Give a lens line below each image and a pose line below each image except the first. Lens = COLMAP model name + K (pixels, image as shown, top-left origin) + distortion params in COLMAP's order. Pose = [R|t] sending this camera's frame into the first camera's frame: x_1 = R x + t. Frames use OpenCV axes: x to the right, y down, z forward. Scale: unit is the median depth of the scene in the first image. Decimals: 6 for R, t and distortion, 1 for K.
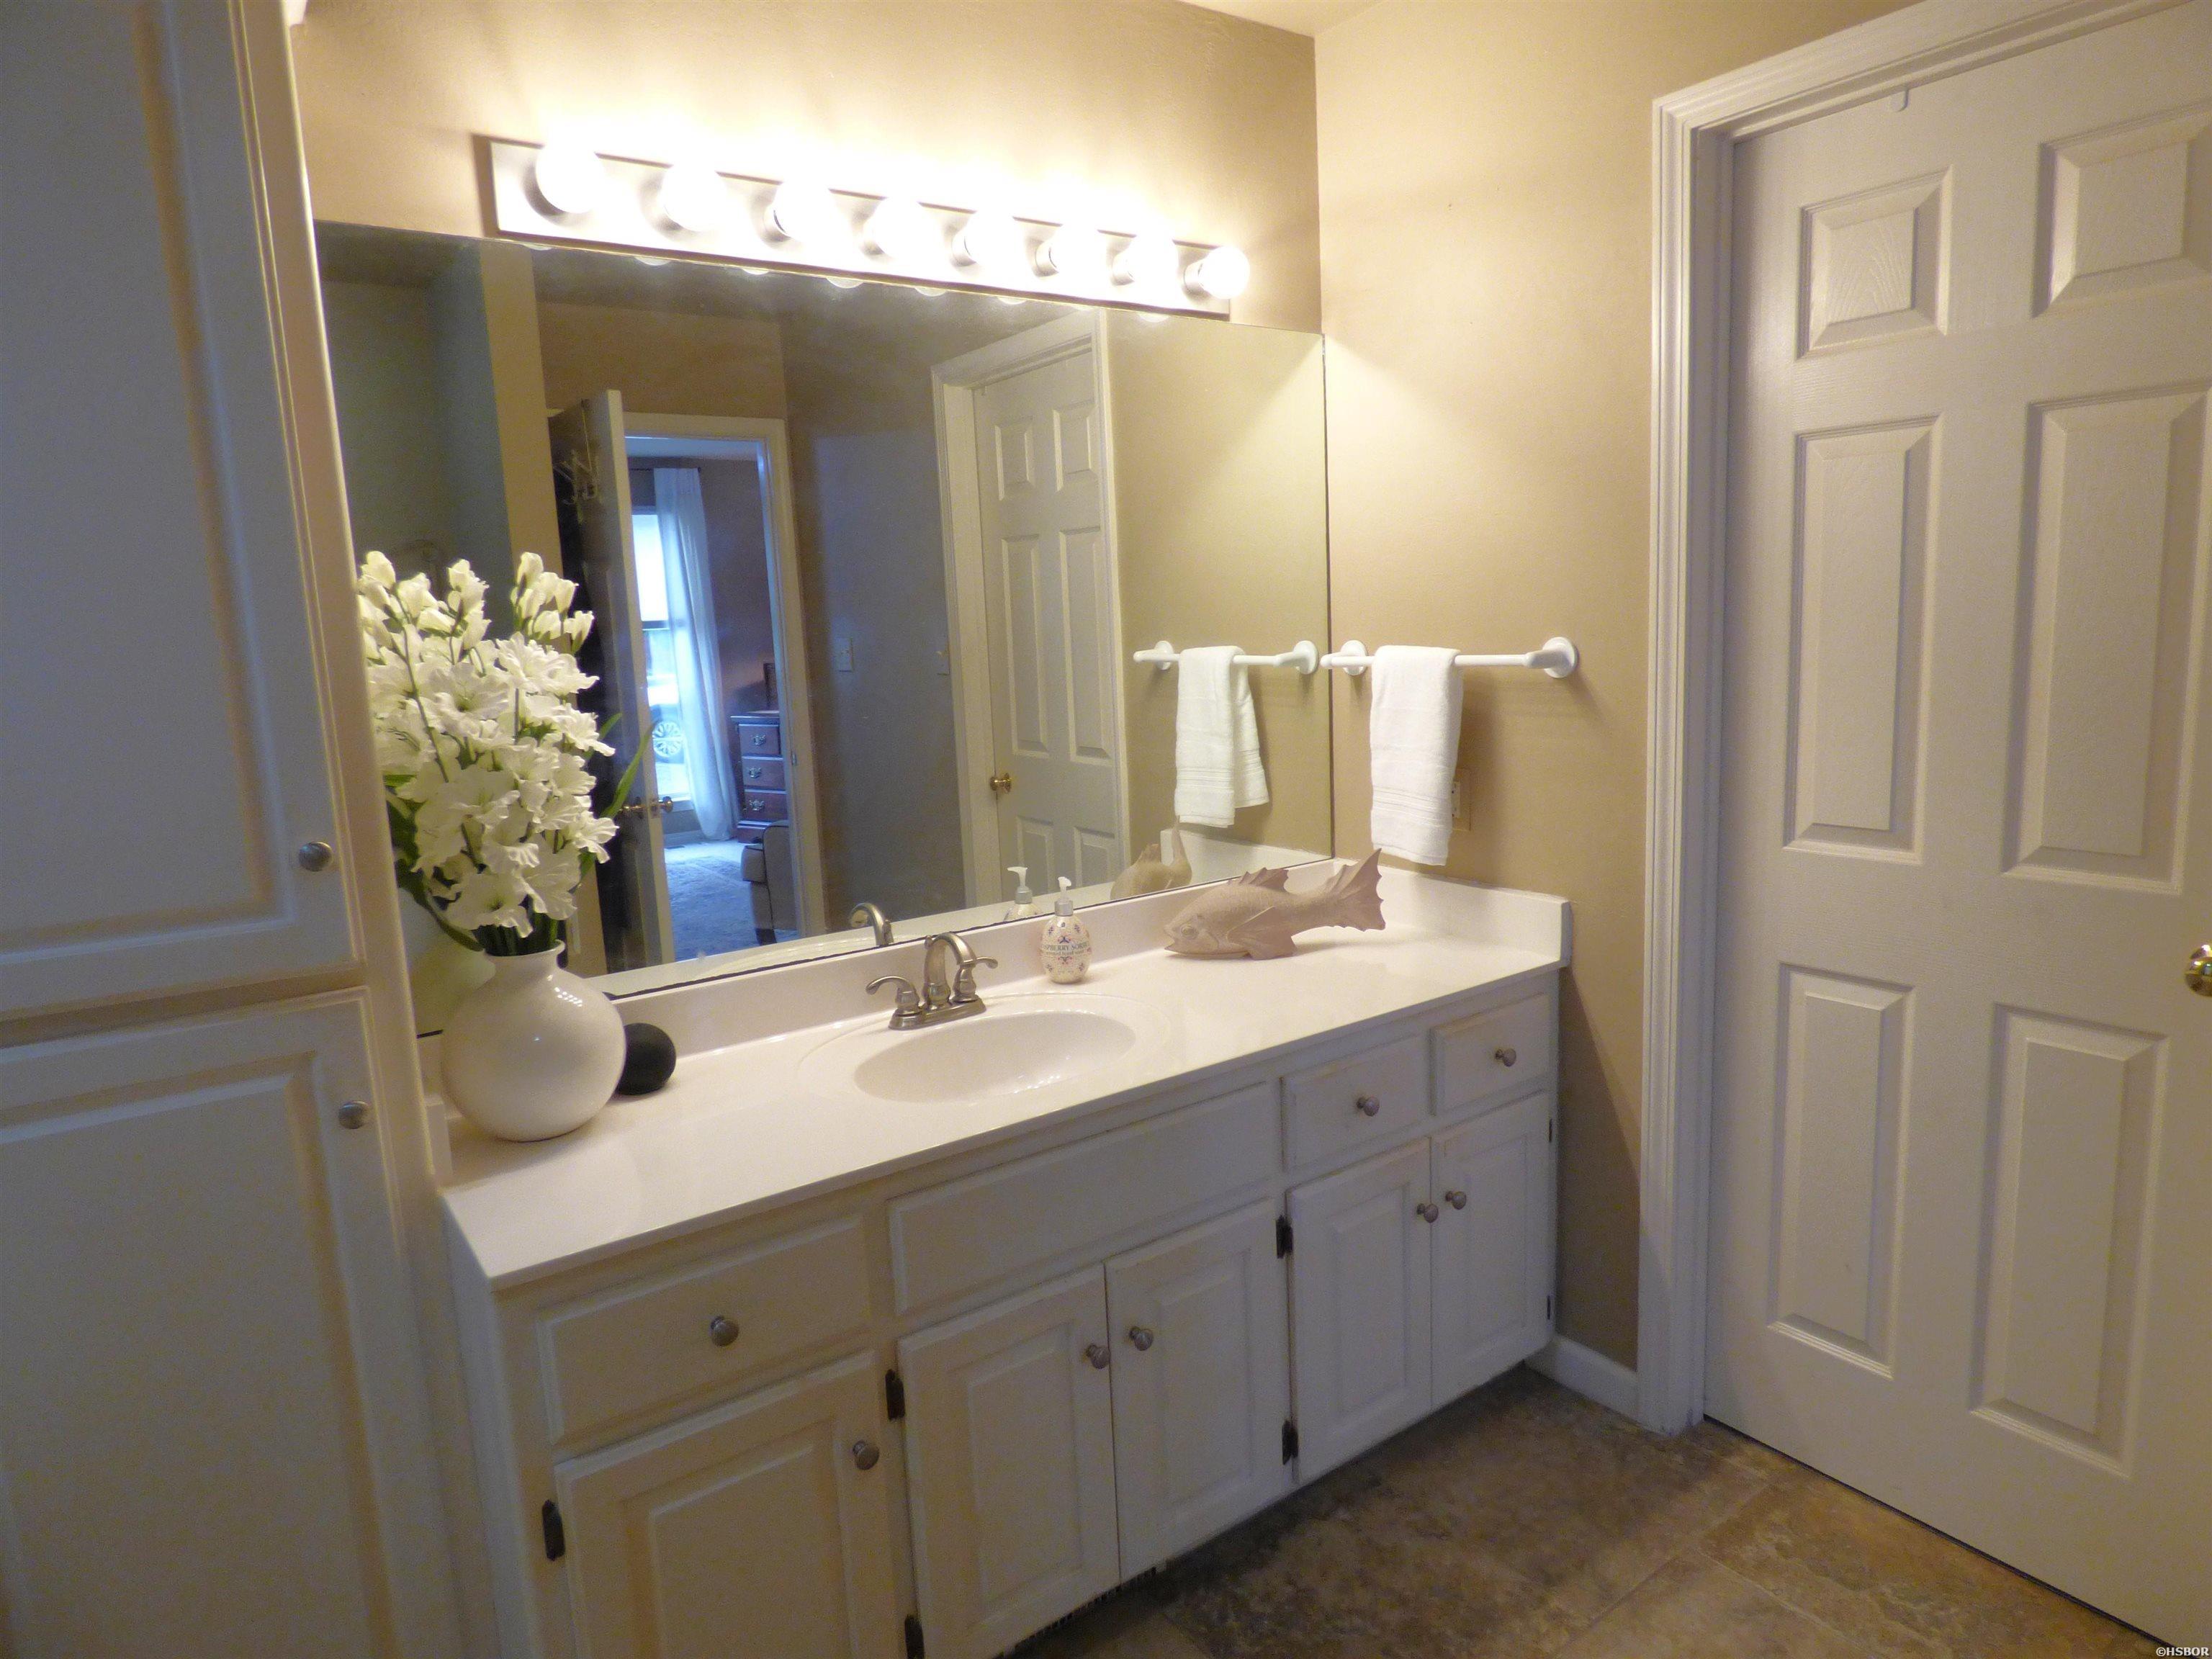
lens RADIAL K [[1327.1, 0, 1108.8], [0, 1327.1, 820.3], [0, 0, 1]] dist [-0.008616, 0.003533]
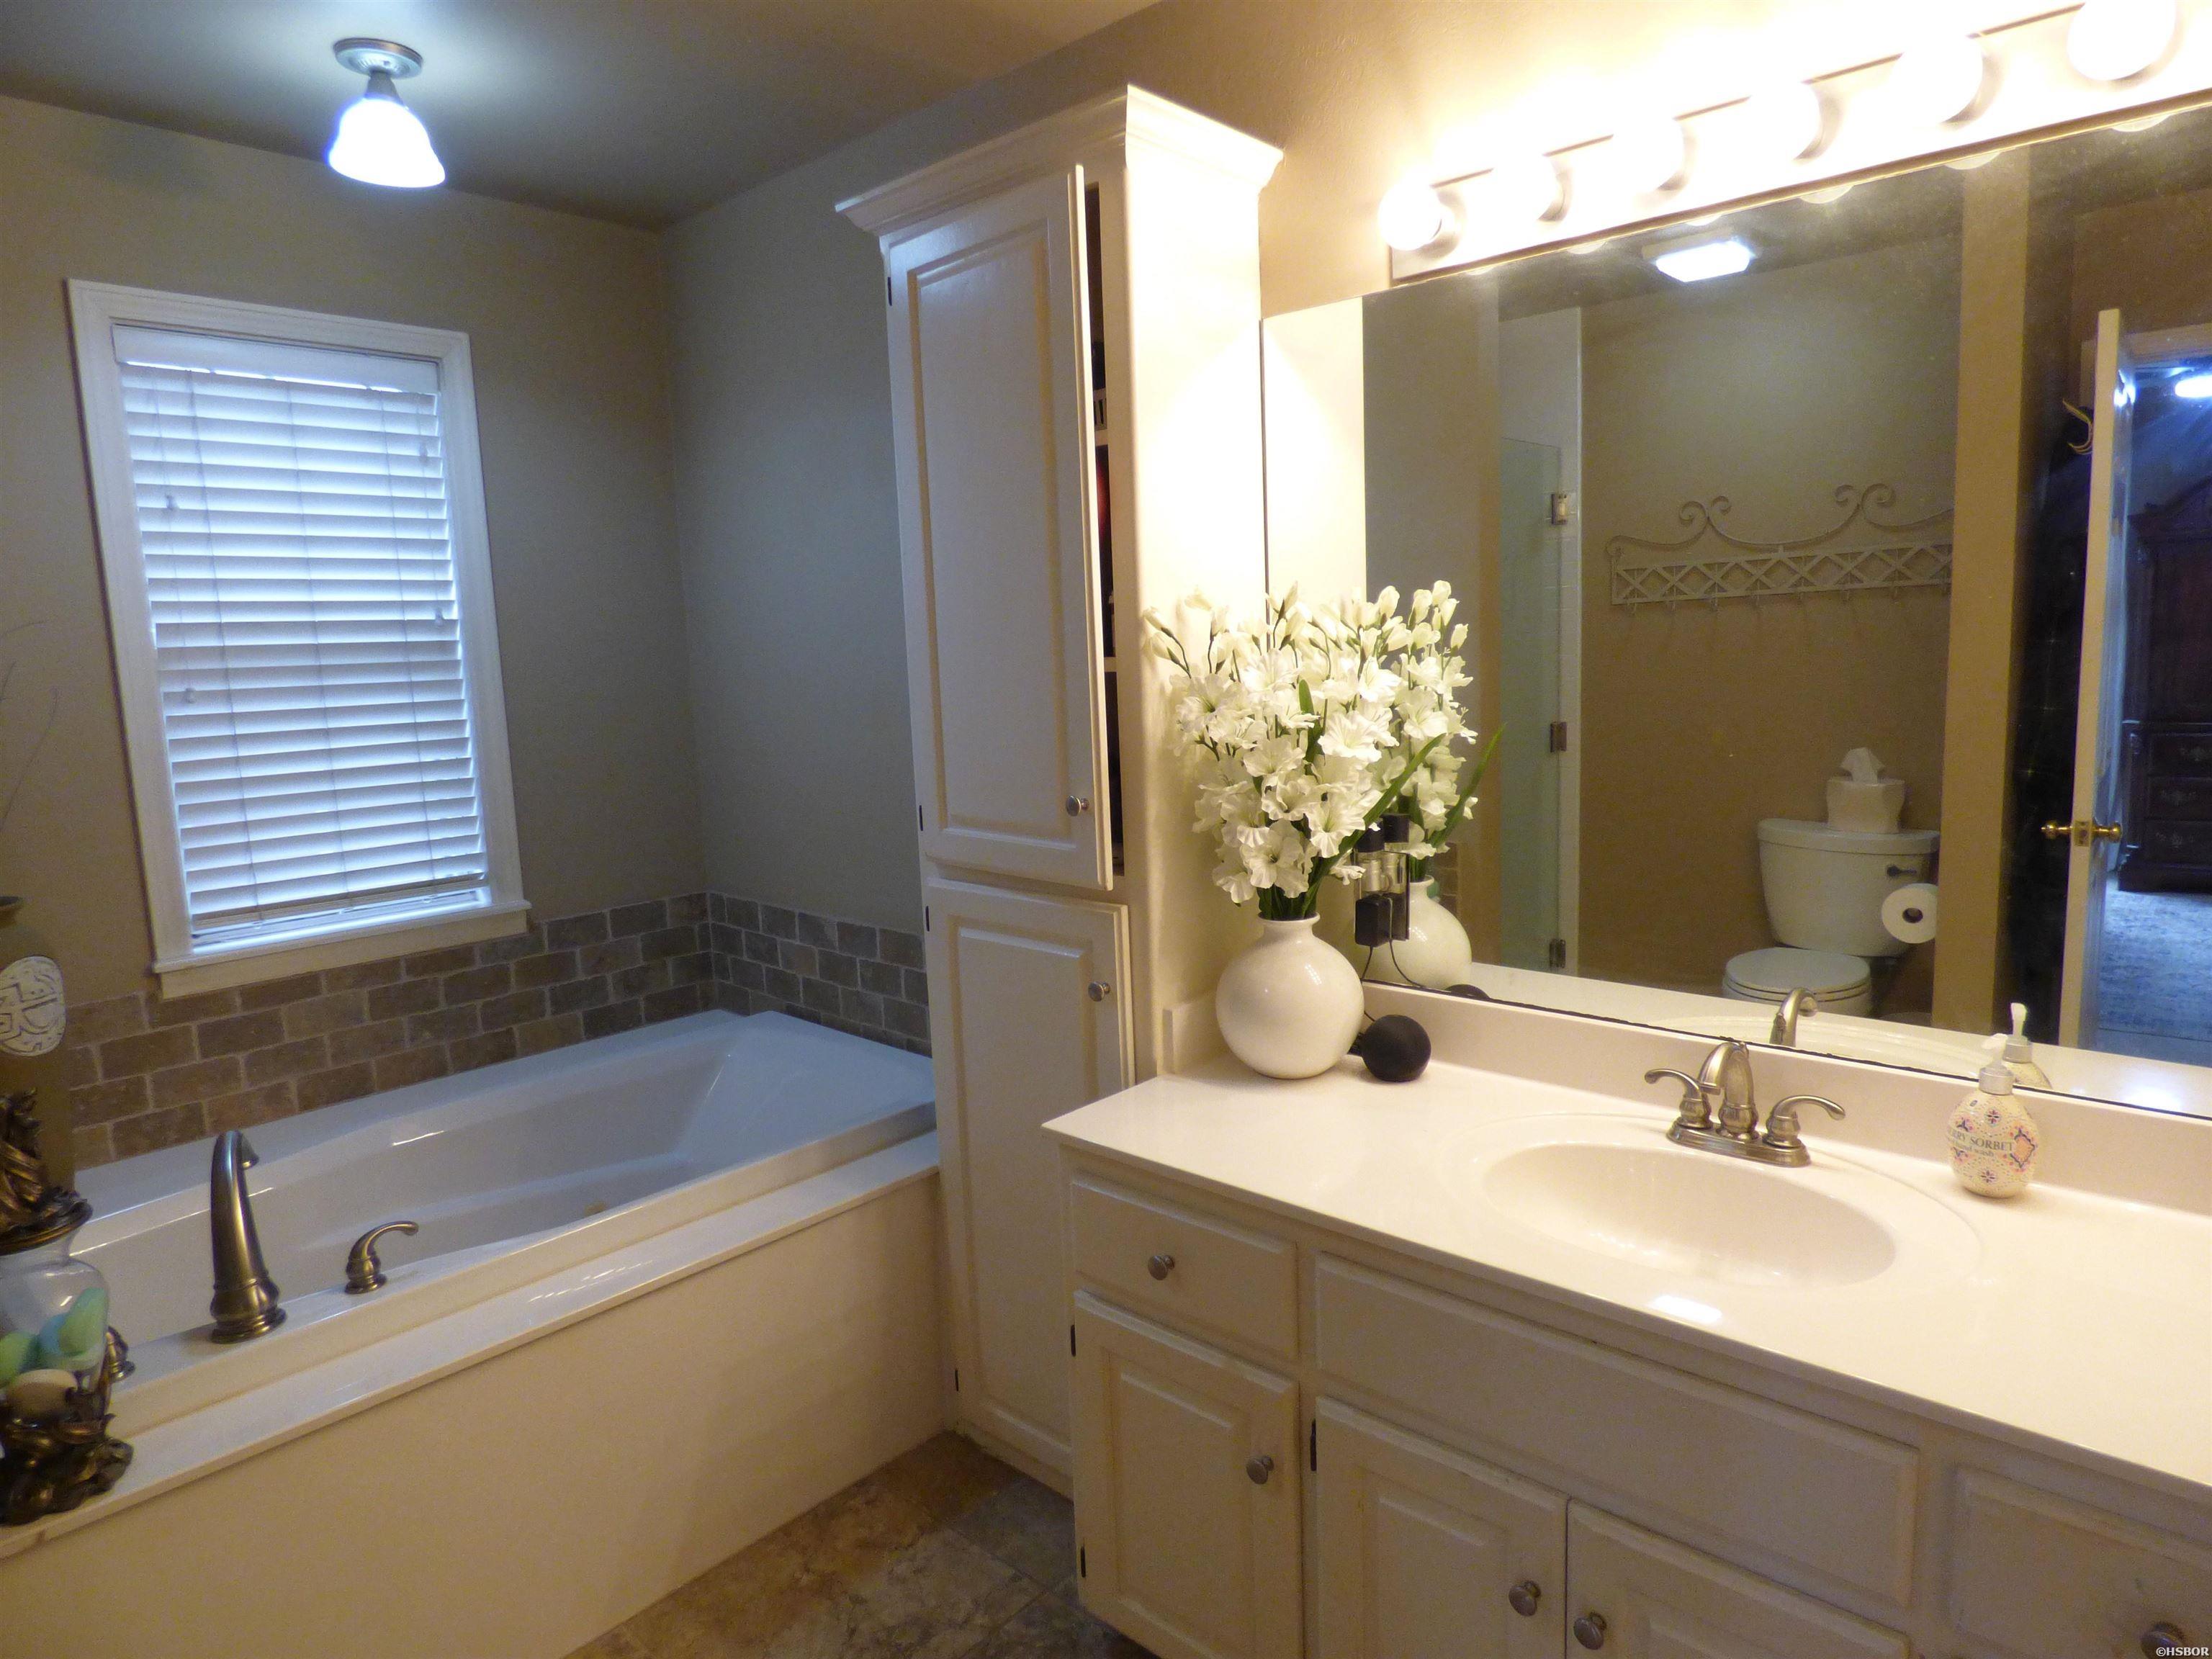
lens RADIAL K [[1327.1, 0, 1108.8], [0, 1327.1, 820.3], [0, 0, 1]] dist [-0.008616, 0.003533]
pose [[0.210687, 0.163699, -0.963750, 0.611760], [-0.122600, 0.982520, 0.140085, -0.124837], [0.969835, 0.088642, 0.227074, 0.538056]]
